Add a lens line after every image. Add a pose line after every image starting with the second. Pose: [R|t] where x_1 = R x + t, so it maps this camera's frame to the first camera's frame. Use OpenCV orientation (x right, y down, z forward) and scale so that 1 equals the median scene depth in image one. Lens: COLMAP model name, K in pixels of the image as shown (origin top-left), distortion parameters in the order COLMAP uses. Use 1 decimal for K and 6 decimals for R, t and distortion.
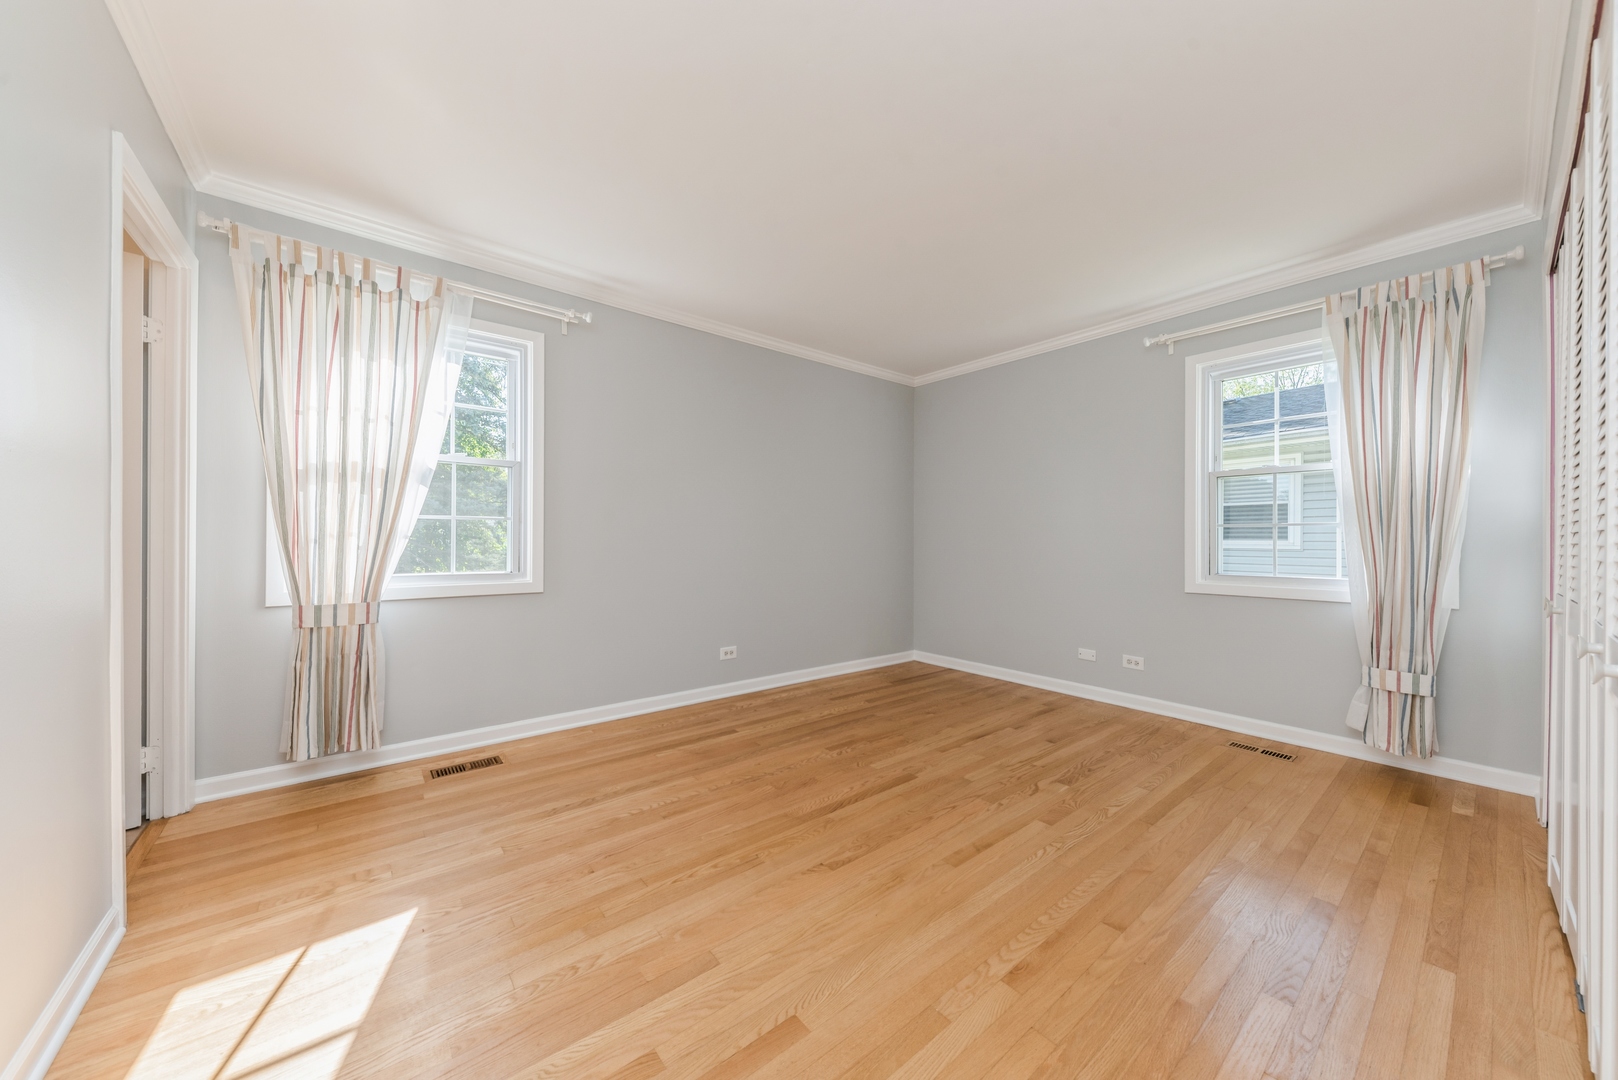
lens RADIAL K [[560.2, 0, 813.3], [0, 560.2, 541.5], [0, 0, 1]] dist [0.001304, -0.000173]
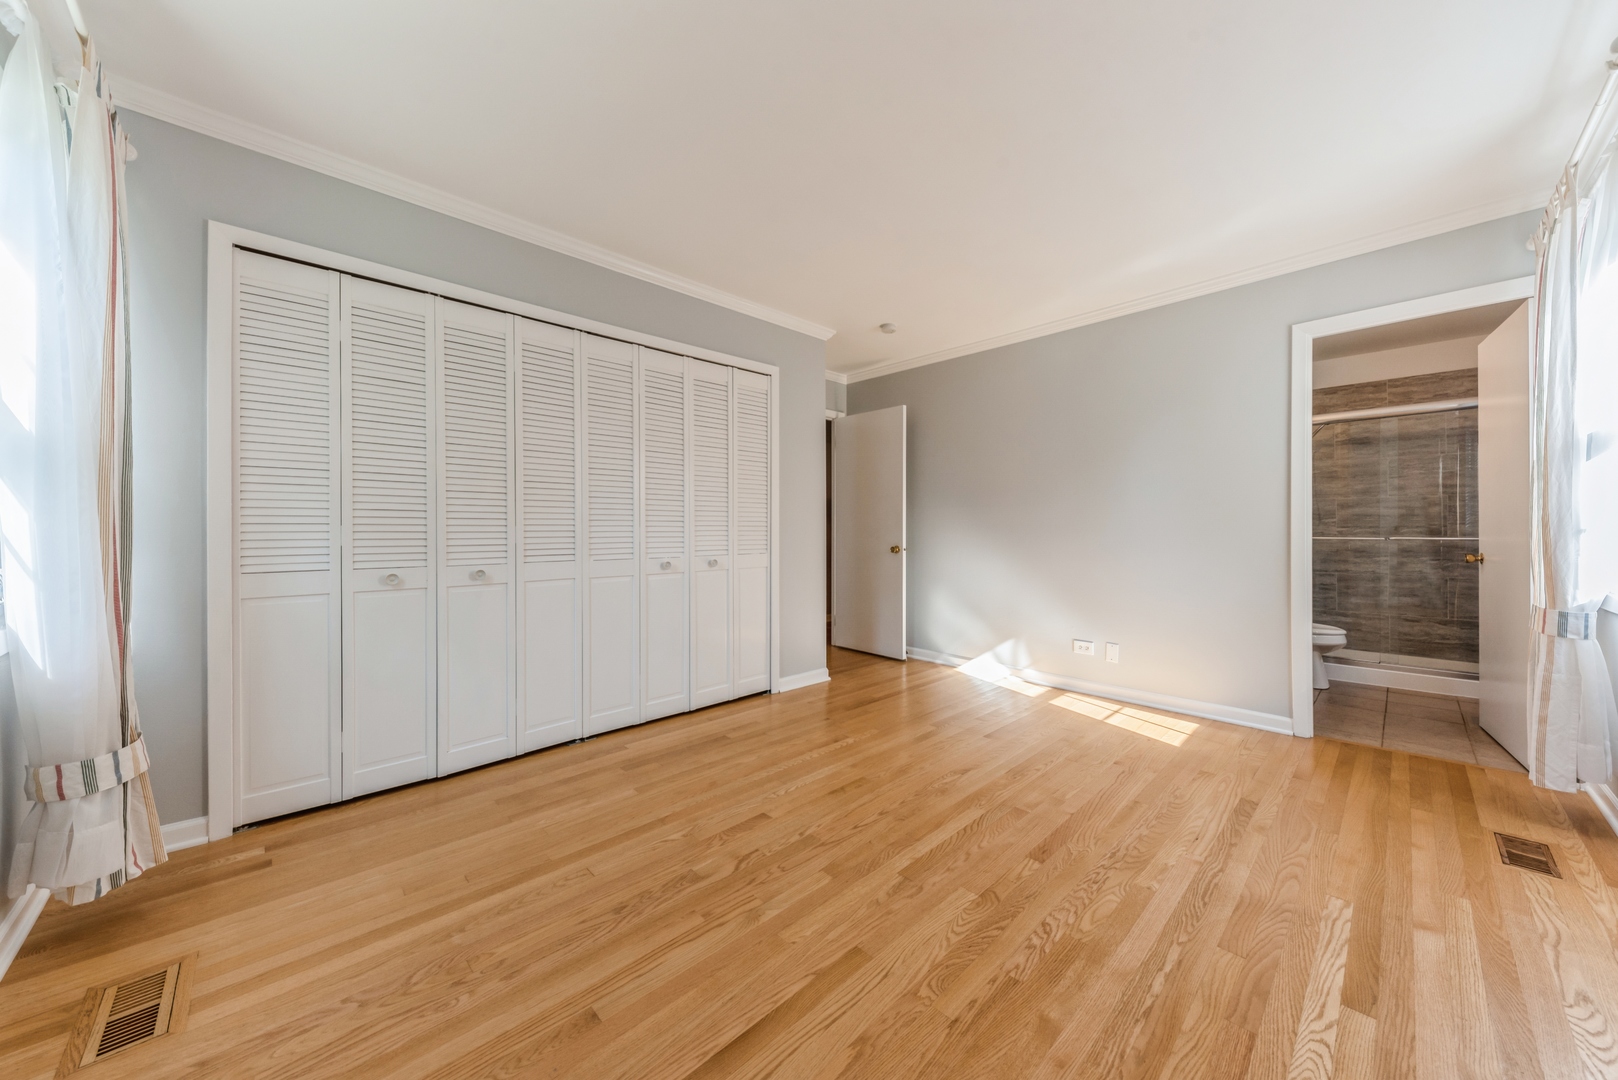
lens RADIAL K [[560.2, 0, 806.1], [0, 560.2, 532.6], [0, 0, 1]] dist [0.001304, -0.000173]
pose [[-0.997771, -0.006266, -0.066442, 0.362292], [-0.007064, 0.999906, 0.011782, -0.008294], [0.066362, 0.012225, -0.997721, 1.738409]]
